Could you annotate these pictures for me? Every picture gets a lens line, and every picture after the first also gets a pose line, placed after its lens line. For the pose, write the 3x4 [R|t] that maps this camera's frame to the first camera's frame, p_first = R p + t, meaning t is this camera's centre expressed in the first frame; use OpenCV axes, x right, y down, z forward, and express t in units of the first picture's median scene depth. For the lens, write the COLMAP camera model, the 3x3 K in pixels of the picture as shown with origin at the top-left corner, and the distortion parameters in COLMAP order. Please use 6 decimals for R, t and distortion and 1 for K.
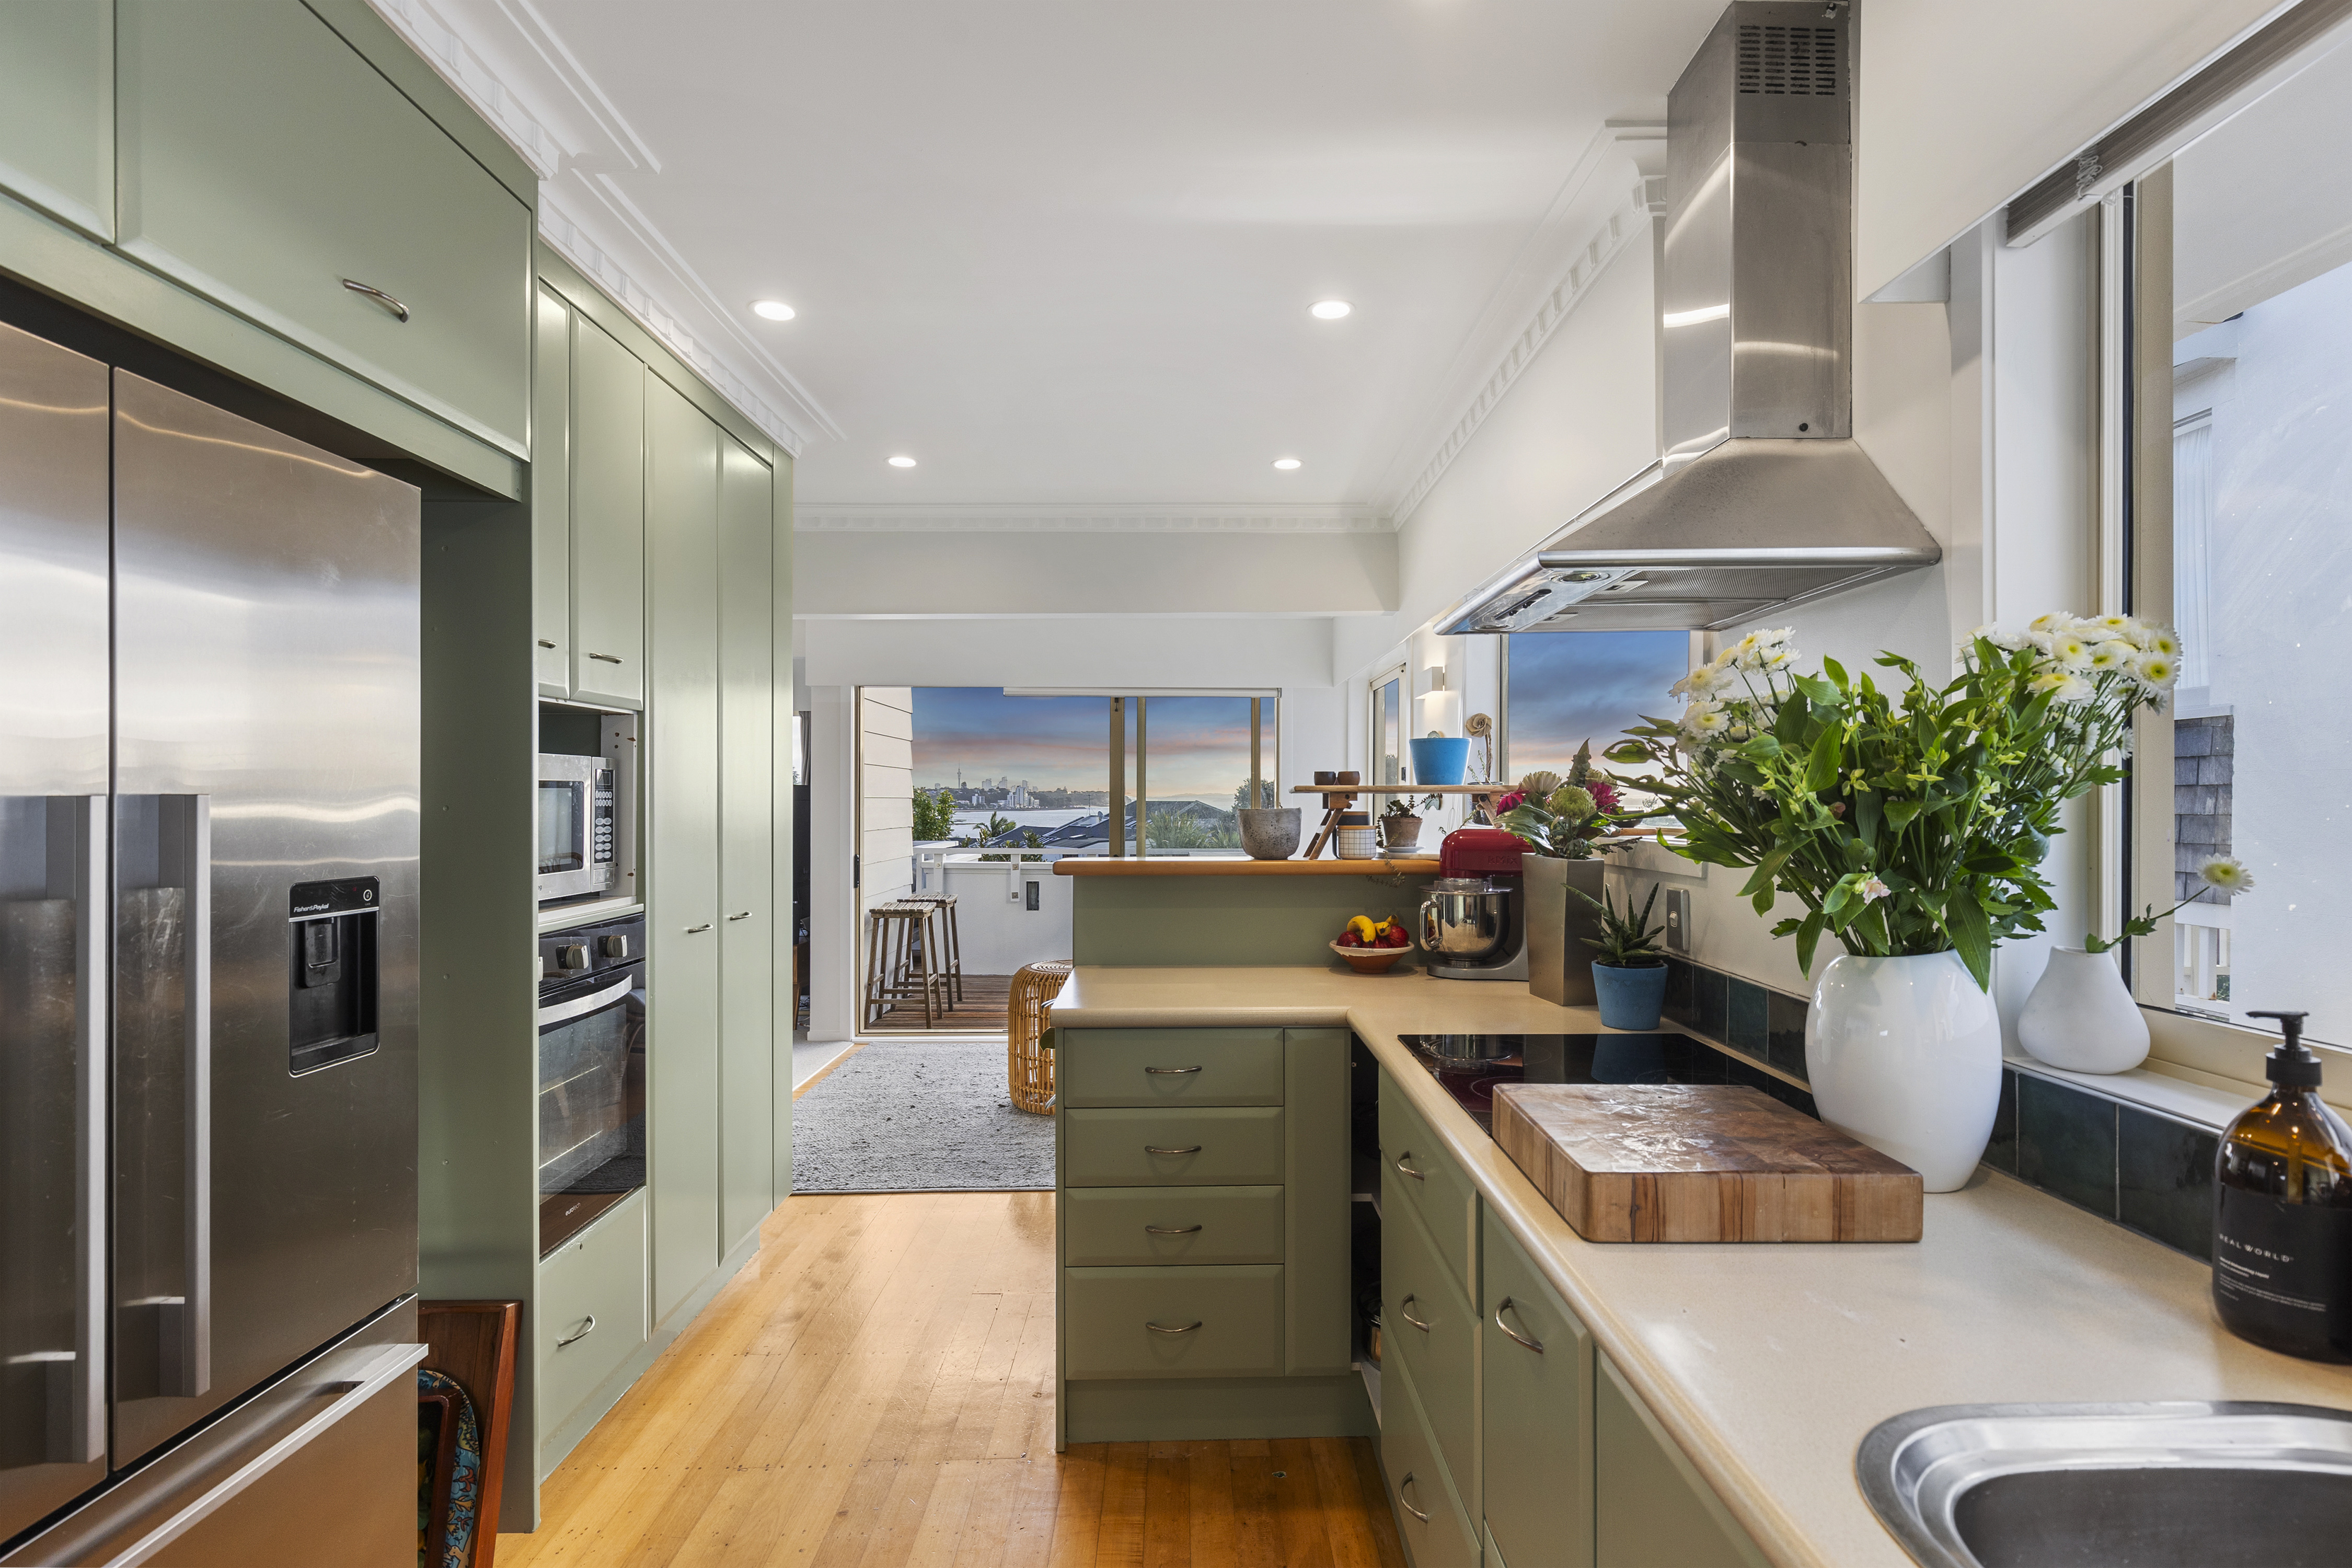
lens RADIAL K [[1114.2, 0, 1180.4], [0, 1114.2, 793.5], [0, 0, 1]] dist [-0.009765, -0.000018]
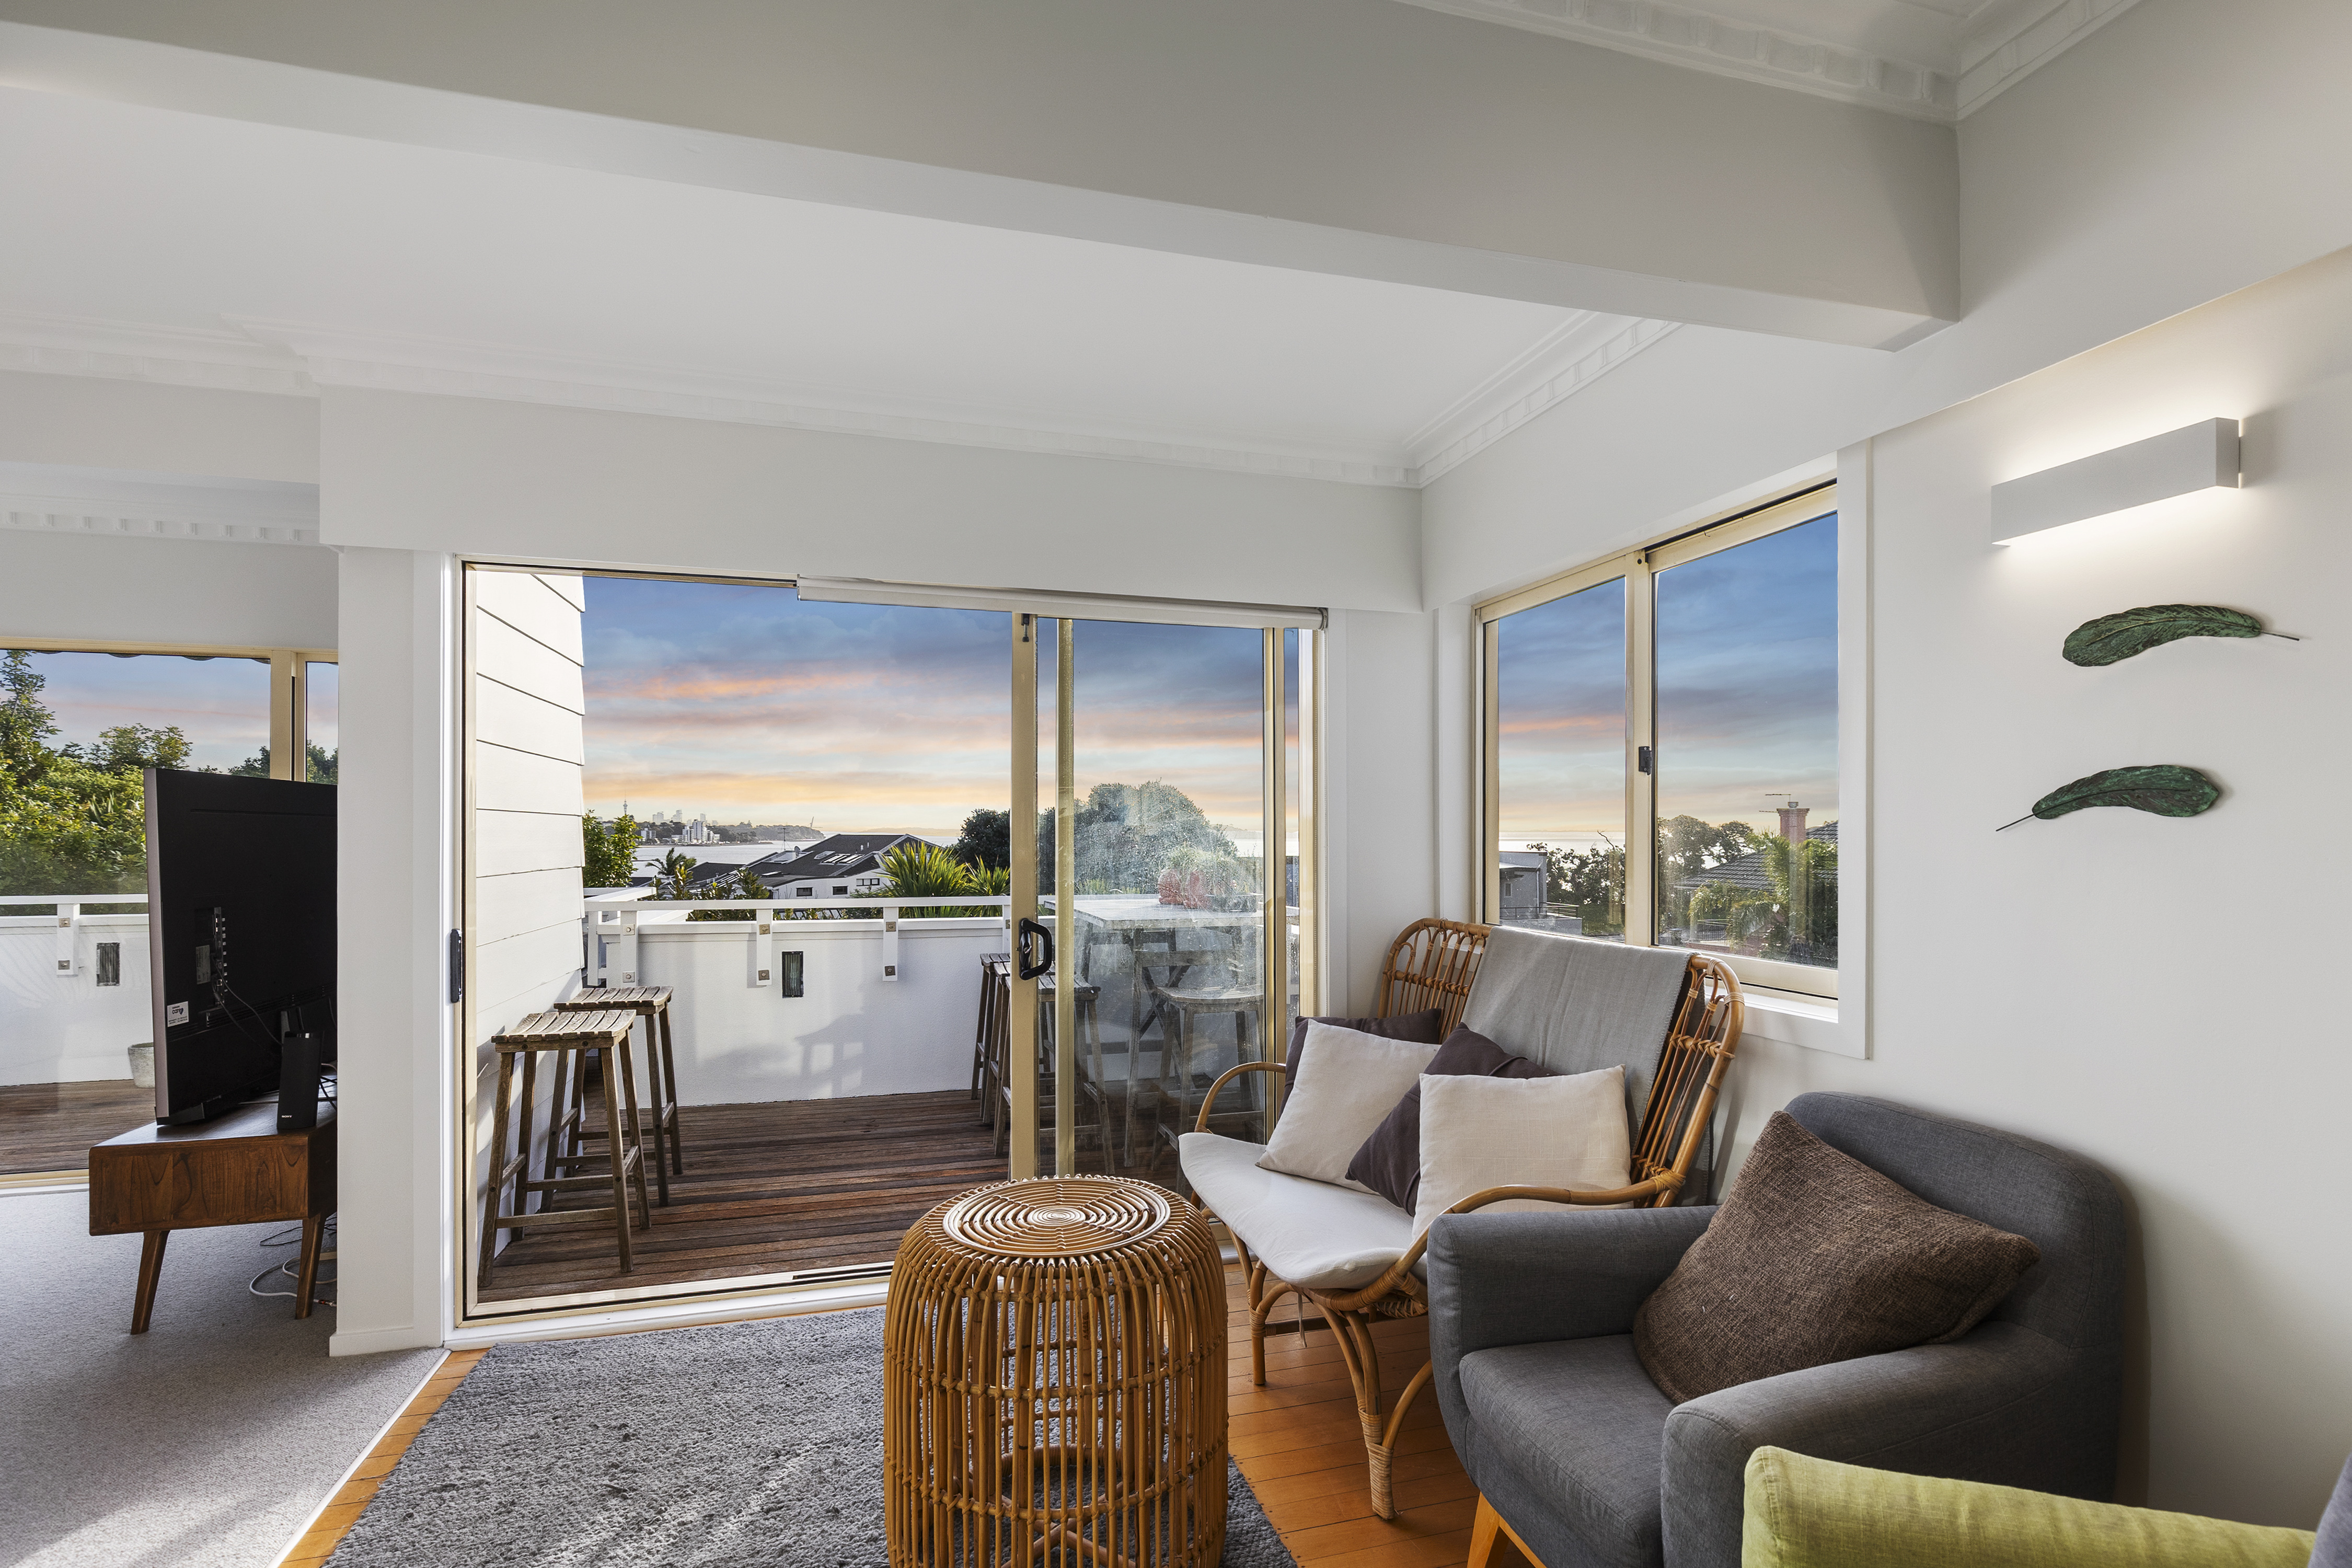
lens RADIAL K [[1114.2, 0, 1174.5], [0, 1114.2, 838.5], [0, 0, 1]] dist [-0.009765, -0.000018]
pose [[0.965769, -0.003248, 0.259383, -0.101274], [0.000676, 0.999950, 0.010004, 0.011125], [-0.259403, -0.009486, 0.965723, 0.396673]]
